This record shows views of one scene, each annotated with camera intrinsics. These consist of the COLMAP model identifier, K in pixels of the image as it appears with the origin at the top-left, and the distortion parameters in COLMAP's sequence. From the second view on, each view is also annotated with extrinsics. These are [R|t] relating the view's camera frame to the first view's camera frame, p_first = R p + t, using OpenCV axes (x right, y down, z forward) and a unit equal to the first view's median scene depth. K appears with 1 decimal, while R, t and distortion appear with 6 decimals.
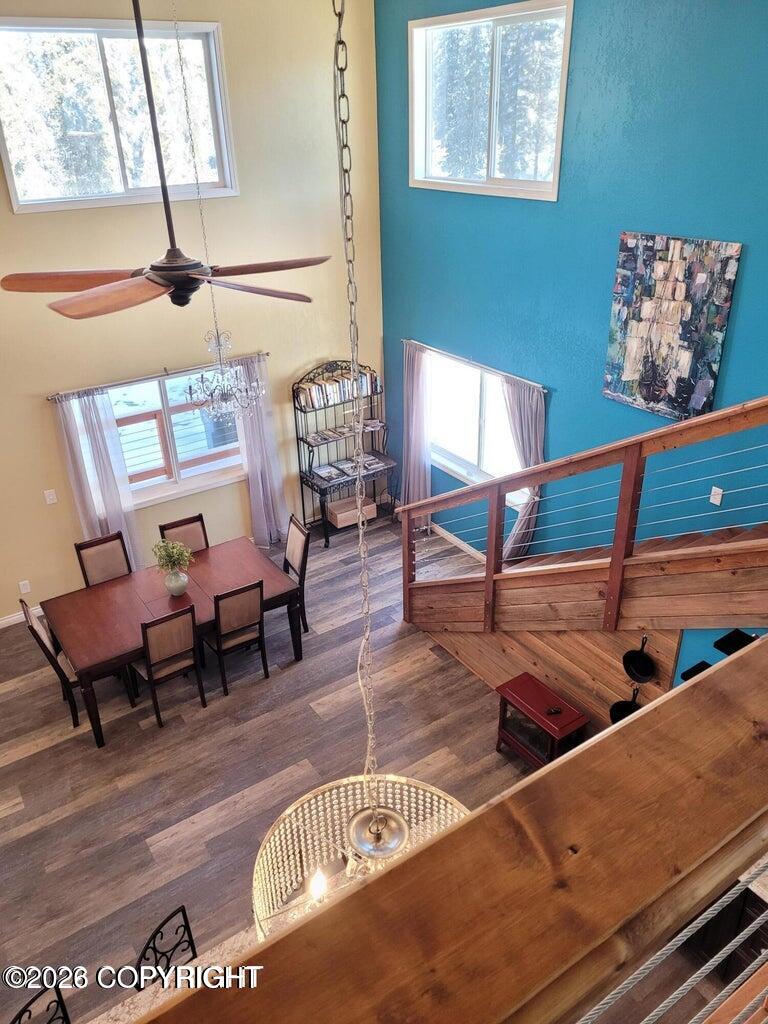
lens RADIAL K [[759.8, 0, 375.6], [0, 759.8, 511.7], [0, 0, 1]] dist [0.065303, -0.045865]
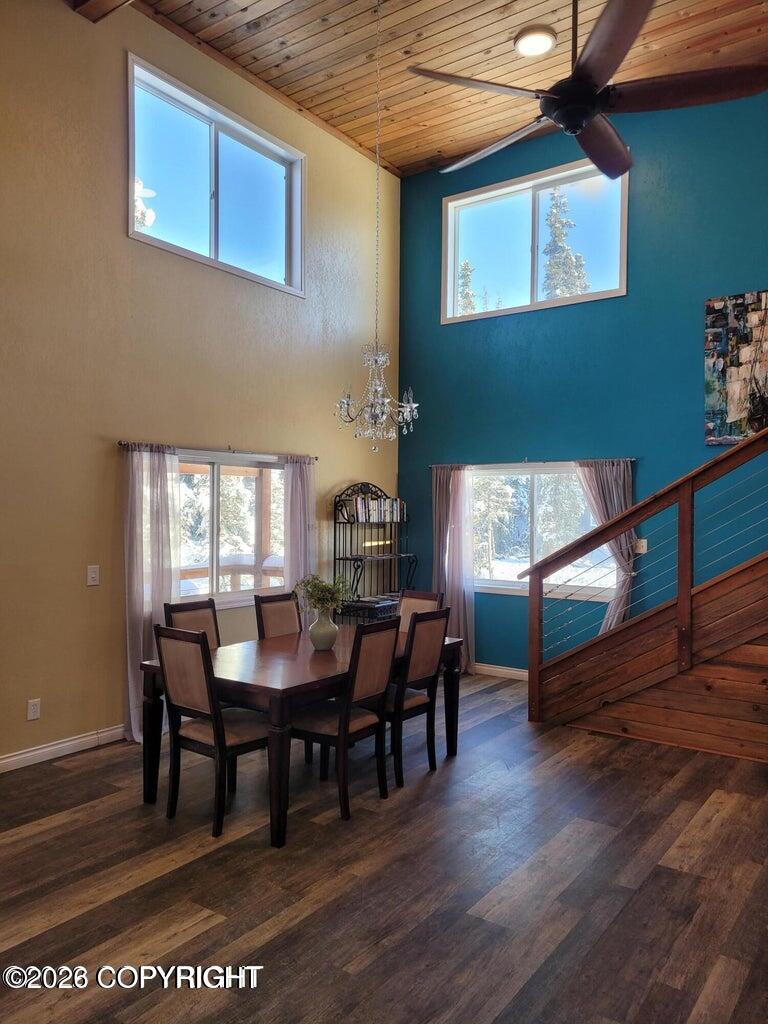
lens RADIAL K [[759.8, 0, 375.6], [0, 759.8, 511.7], [0, 0, 1]] dist [0.065303, -0.045865]
pose [[0.934525, 0.036773, 0.353992, -0.545881], [0.134323, 0.884641, -0.446506, 0.373452], [-0.329575, 0.464820, 0.821780, 0.337671]]
